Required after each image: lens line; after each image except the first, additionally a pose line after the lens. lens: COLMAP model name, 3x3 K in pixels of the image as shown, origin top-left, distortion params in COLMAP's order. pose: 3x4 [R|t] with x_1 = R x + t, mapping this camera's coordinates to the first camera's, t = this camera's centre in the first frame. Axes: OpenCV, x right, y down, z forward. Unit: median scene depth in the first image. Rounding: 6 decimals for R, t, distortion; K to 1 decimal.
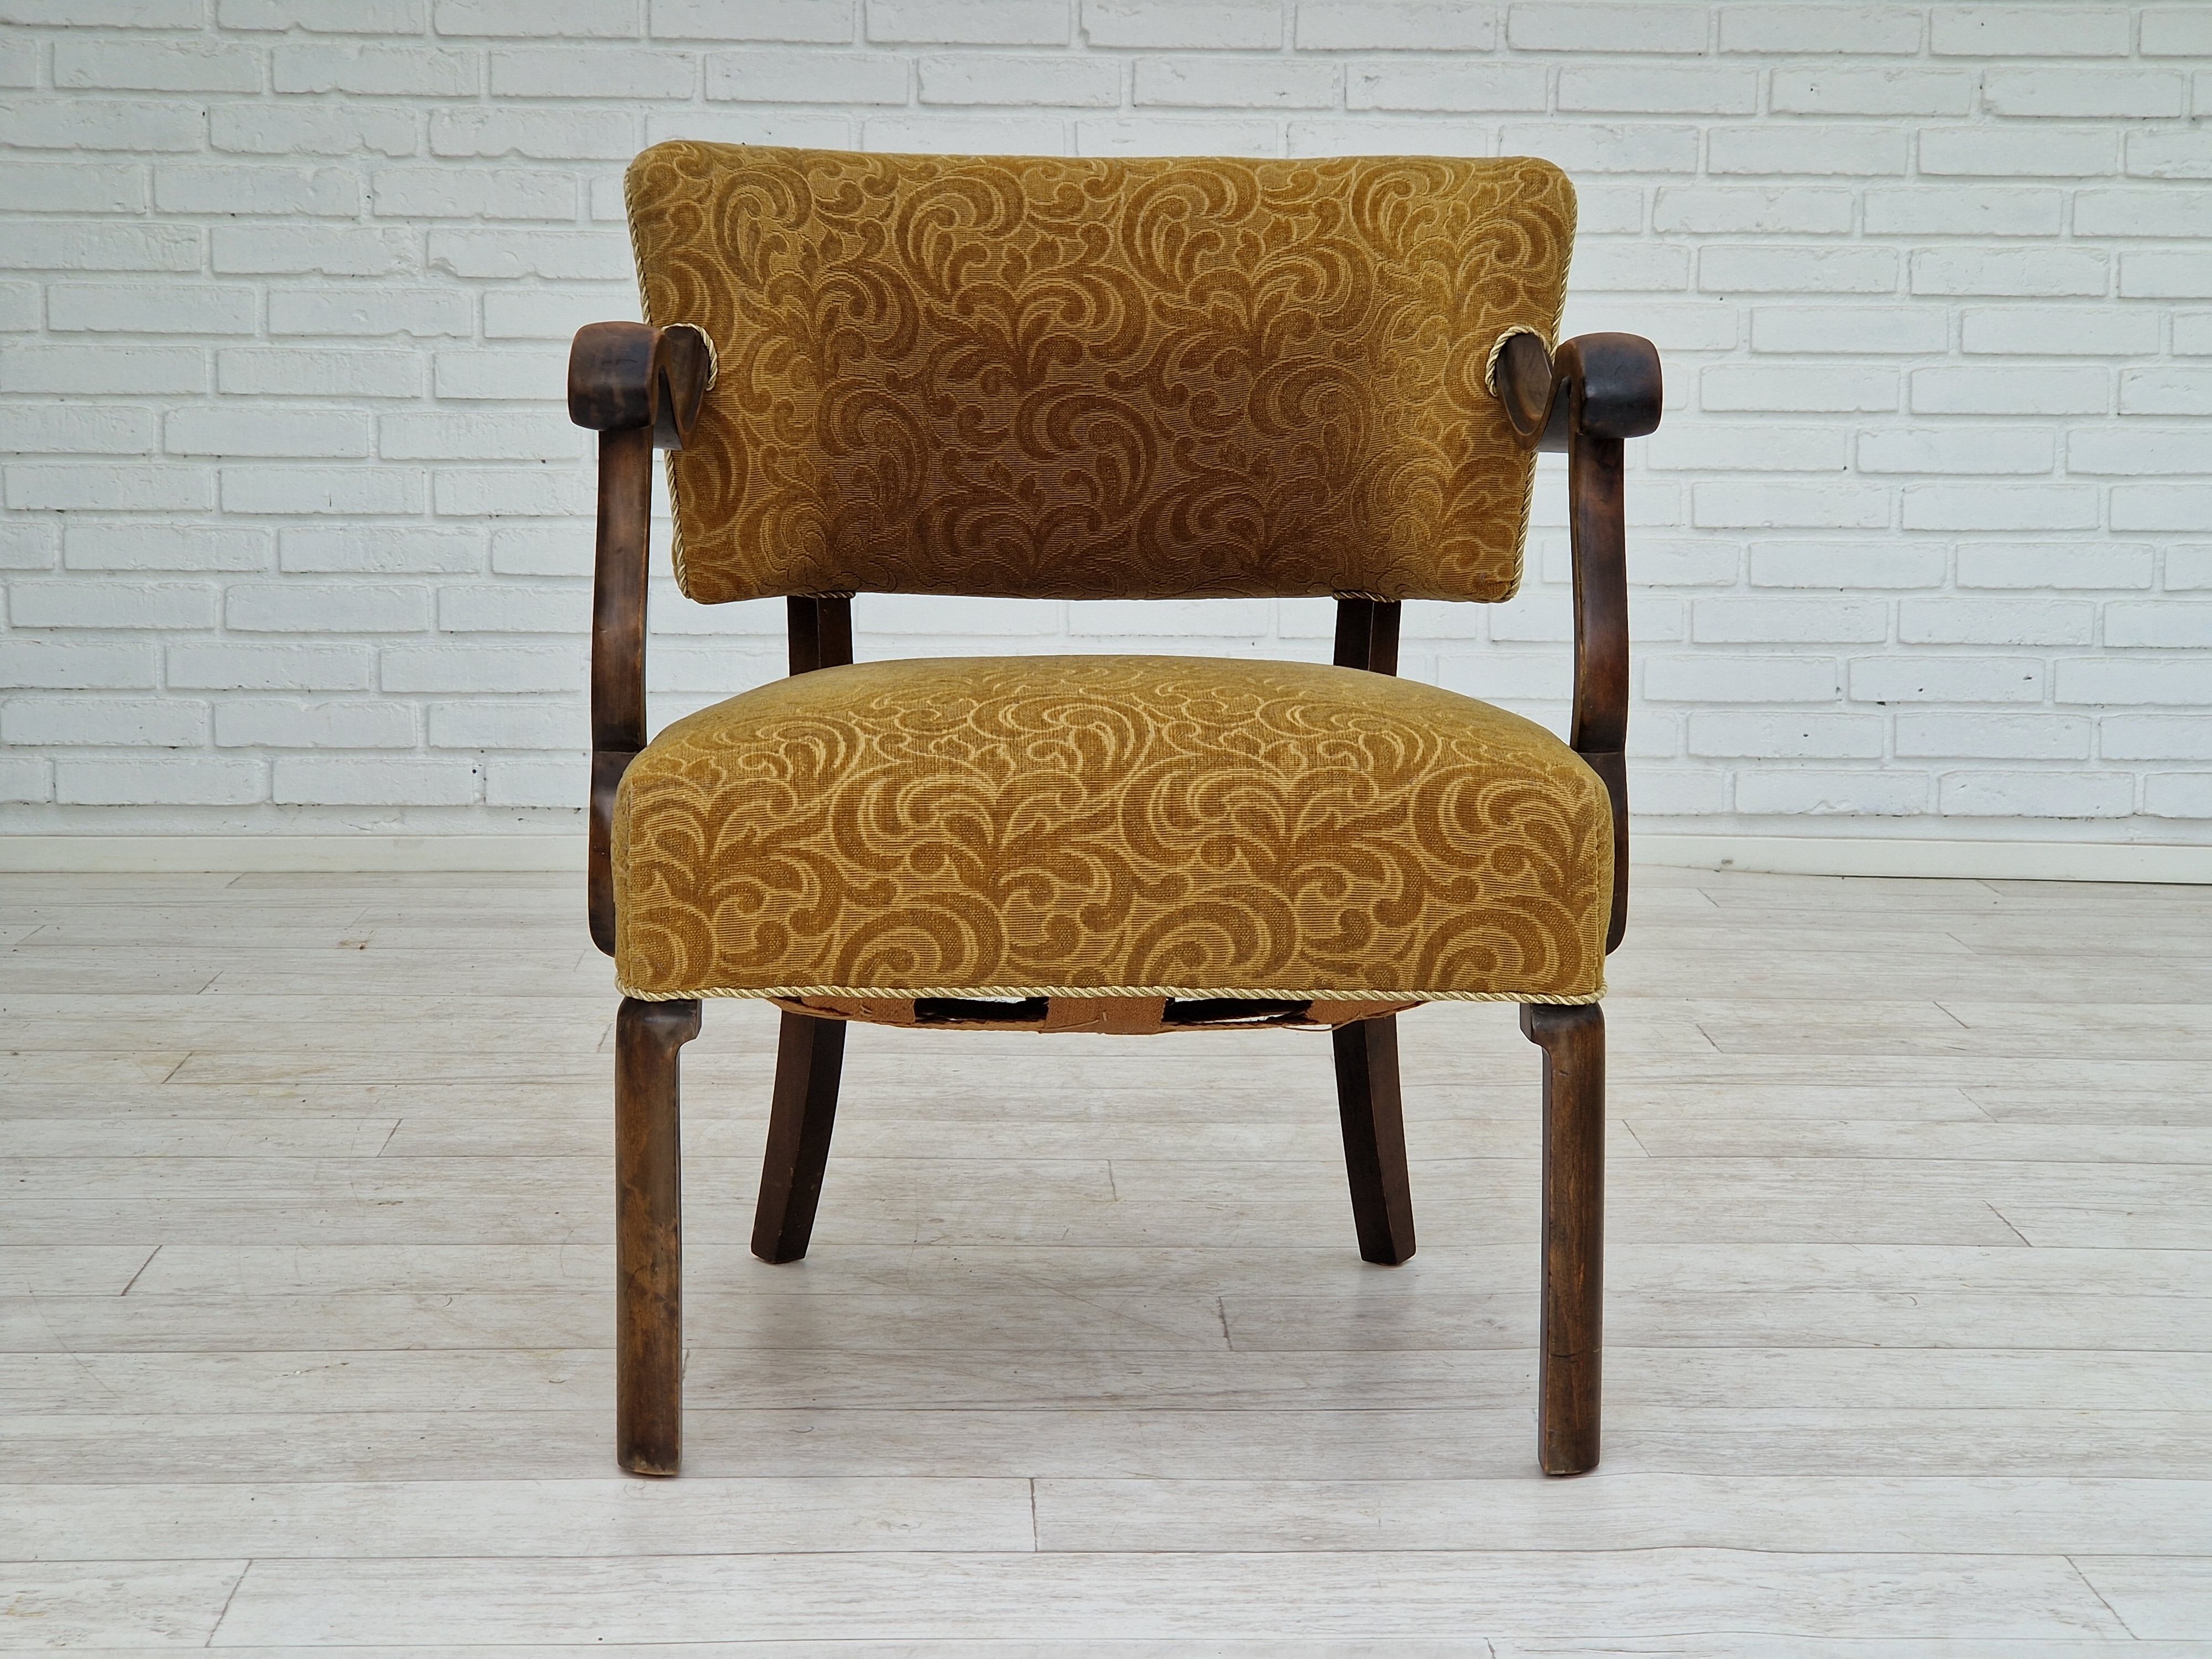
lens RADIAL K [[4384.7, 0, 1128.5], [0, 4384.7, 903.9], [0, 0, 1]] dist [0.031624, 0.306288]
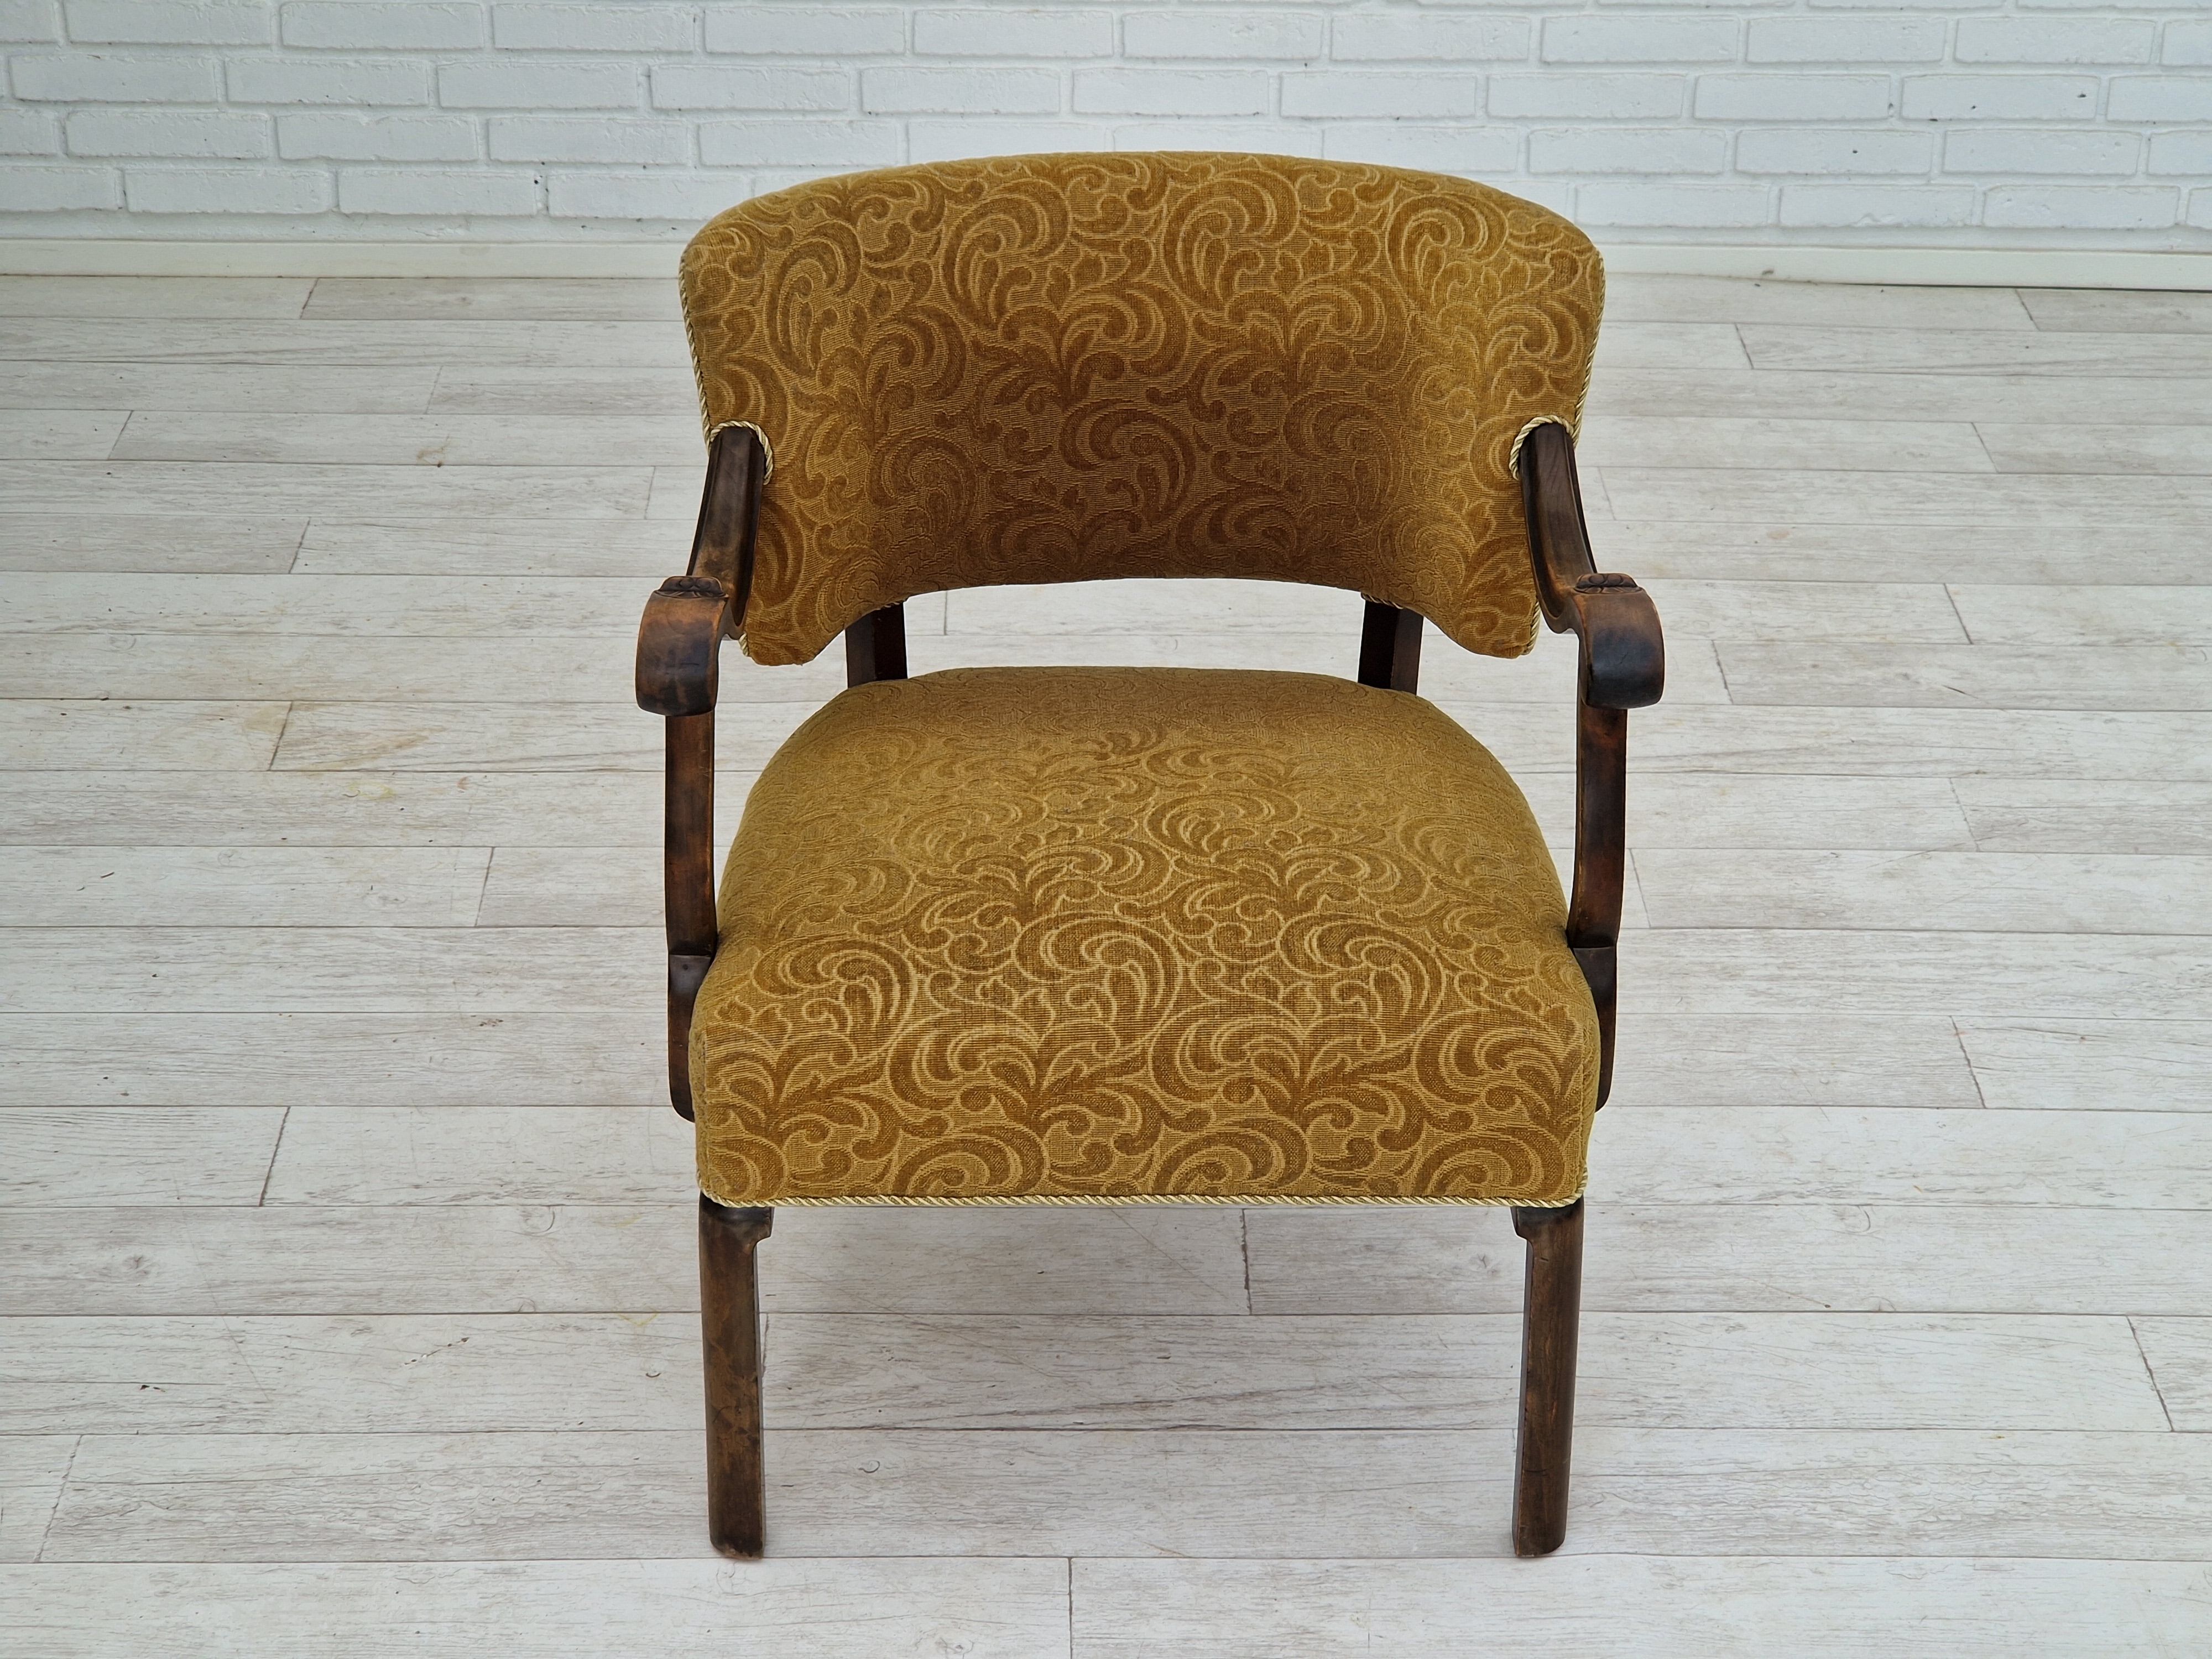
lens RADIAL K [[4387.4, 0, 1130.9], [0, 4387.4, 934.4], [0, 0, 1]] dist [0.039071, 0.280291]
pose [[0.999845, 0.011246, -0.013544, 0.004670], [-0.005660, 0.933854, 0.357609, -0.262825], [0.016670, -0.357476, 0.933773, -0.010448]]
